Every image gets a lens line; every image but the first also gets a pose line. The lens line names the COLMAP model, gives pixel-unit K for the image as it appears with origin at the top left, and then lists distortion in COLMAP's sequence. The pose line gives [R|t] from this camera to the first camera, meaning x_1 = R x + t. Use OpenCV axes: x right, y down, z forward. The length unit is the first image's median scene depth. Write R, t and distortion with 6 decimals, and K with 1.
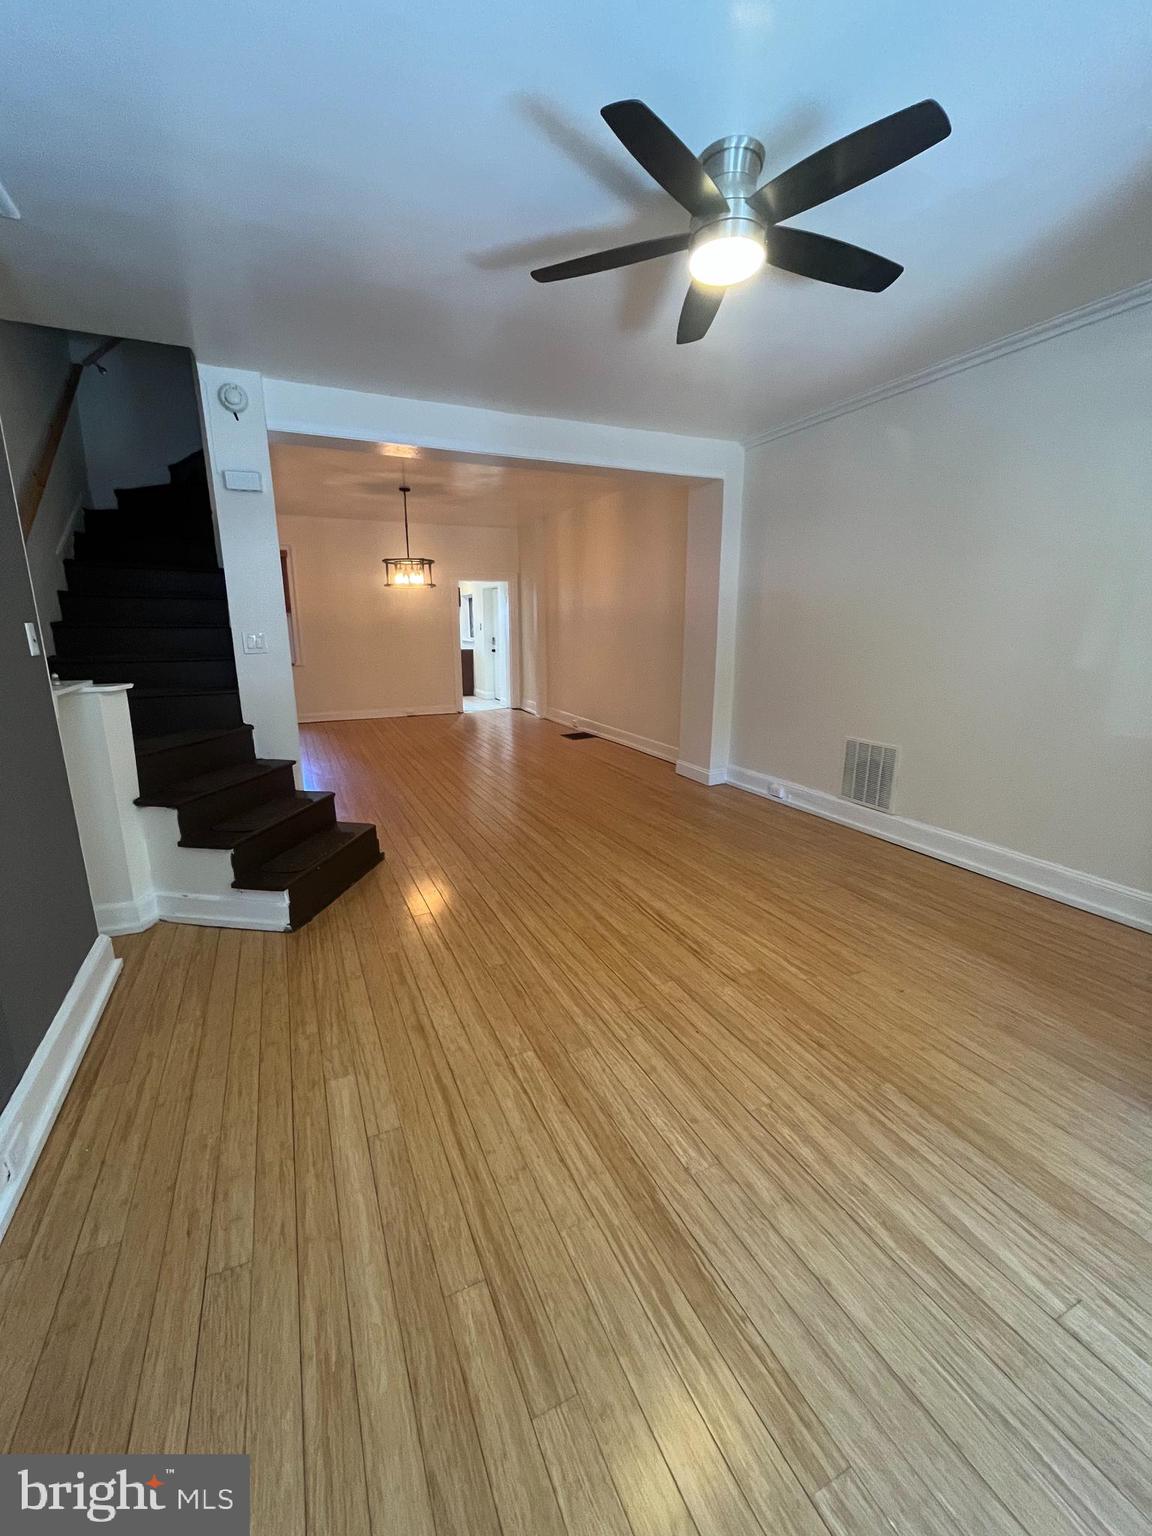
lens RADIAL K [[630.8, 0, 570.0], [0, 630.8, 769.2], [0, 0, 1]] dist [-0.000265, -0.000081]
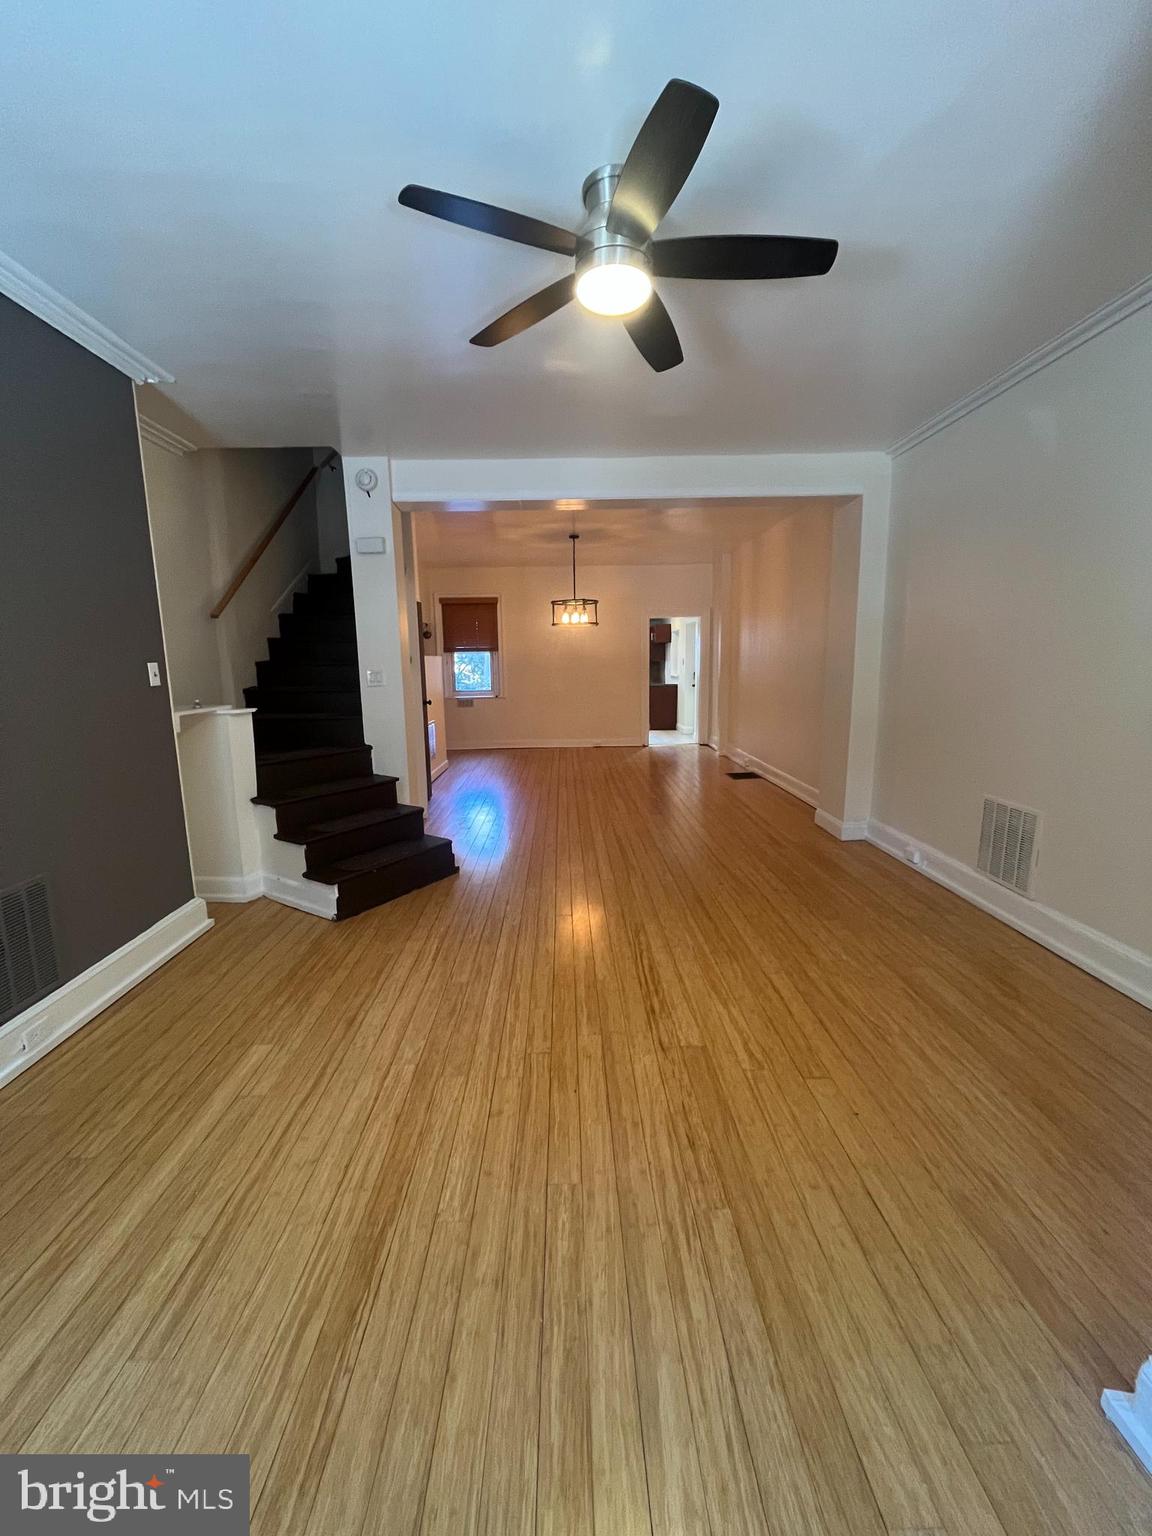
lens RADIAL K [[630.8, 0, 570.0], [0, 630.8, 769.2], [0, 0, 1]] dist [-0.000265, -0.000081]
pose [[0.910356, 0.059721, -0.409493, 0.476377], [-0.081877, 0.995964, -0.036769, -0.018508], [0.405644, 0.067001, 0.911572, 0.102055]]
